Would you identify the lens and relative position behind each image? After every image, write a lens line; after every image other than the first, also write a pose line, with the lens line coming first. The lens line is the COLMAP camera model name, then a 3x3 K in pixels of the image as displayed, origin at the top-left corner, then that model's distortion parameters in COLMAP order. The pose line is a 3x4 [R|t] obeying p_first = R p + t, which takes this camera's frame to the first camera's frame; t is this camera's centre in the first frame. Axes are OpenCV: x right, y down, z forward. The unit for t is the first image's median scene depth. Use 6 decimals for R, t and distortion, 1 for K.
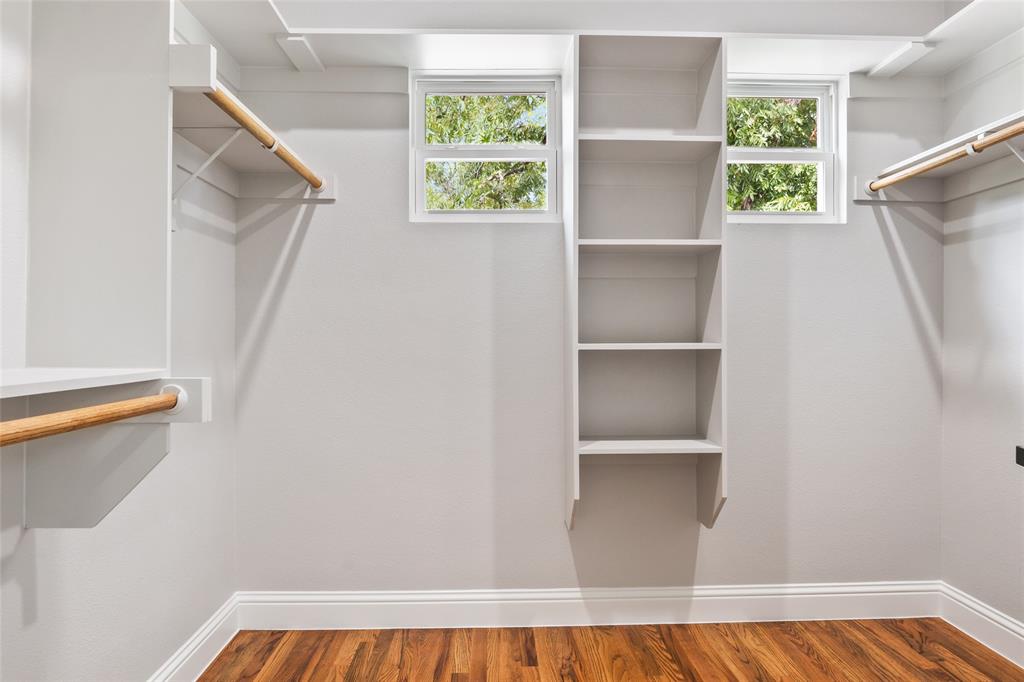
lens RADIAL K [[644.2, 0, 512.8], [0, 644.2, 340.2], [0, 0, 1]] dist [-0.023917, -0.003202]
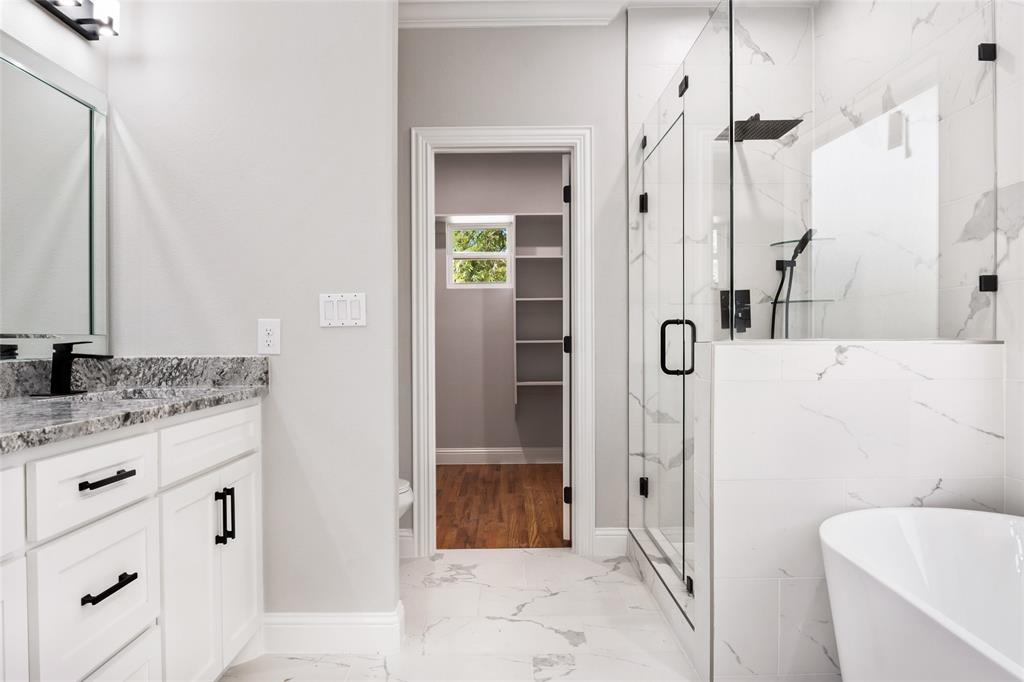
lens RADIAL K [[644.2, 0, 518.2], [0, 644.2, 339.7], [0, 0, 1]] dist [-0.023917, -0.003202]
pose [[0.999797, -0.005263, -0.019424, 0.145832], [0.005330, 0.999980, 0.003382, -0.005740], [0.019406, -0.003485, 0.999806, -1.358300]]
